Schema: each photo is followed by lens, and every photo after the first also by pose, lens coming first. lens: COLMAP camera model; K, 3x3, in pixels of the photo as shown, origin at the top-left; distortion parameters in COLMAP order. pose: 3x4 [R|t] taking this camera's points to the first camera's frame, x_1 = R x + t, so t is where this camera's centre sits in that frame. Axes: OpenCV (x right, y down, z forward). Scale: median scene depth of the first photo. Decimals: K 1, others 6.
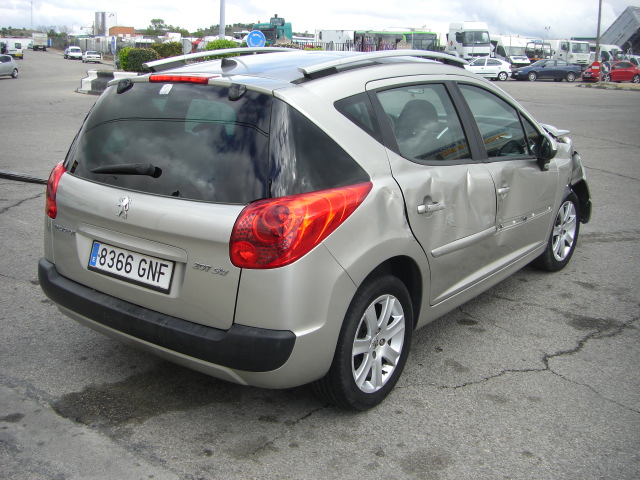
lens RADIAL K [[715.5, 0, 321.8], [0, 715.5, 244.9], [0, 0, 1]] dist [-0.131788, 0.000000]
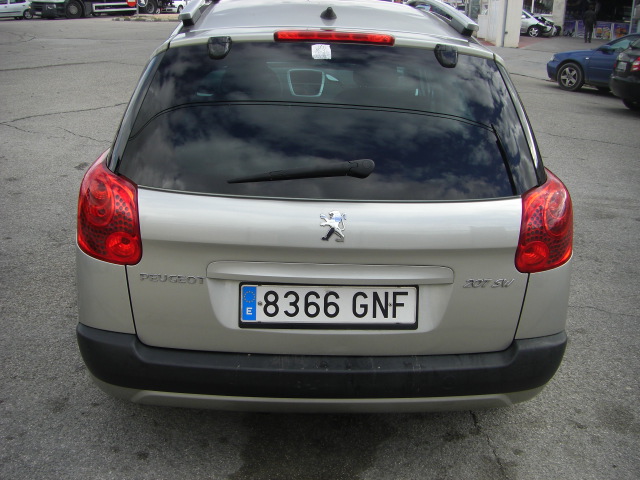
lens RADIAL K [[715.5, 0, 316.8], [0, 715.5, 240.5], [0, 0, 1]] dist [-0.131788, 0.000000]
pose [[0.779585, -0.195101, 0.595132, -0.662853], [0.144474, 0.980634, 0.132226, -0.125681], [-0.609404, -0.017100, 0.792675, 0.422187]]
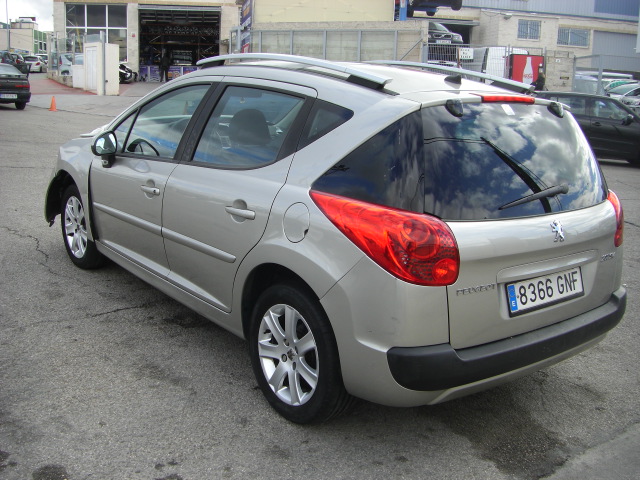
lens RADIAL K [[715.5, 0, 314.5], [0, 715.5, 244.1], [0, 0, 1]] dist [-0.131788, 0.000000]
pose [[0.268451, -0.239964, 0.932926, -1.204354], [0.210491, 0.959684, 0.186278, -0.270779], [-0.940015, 0.146366, 0.308138, 0.947703]]
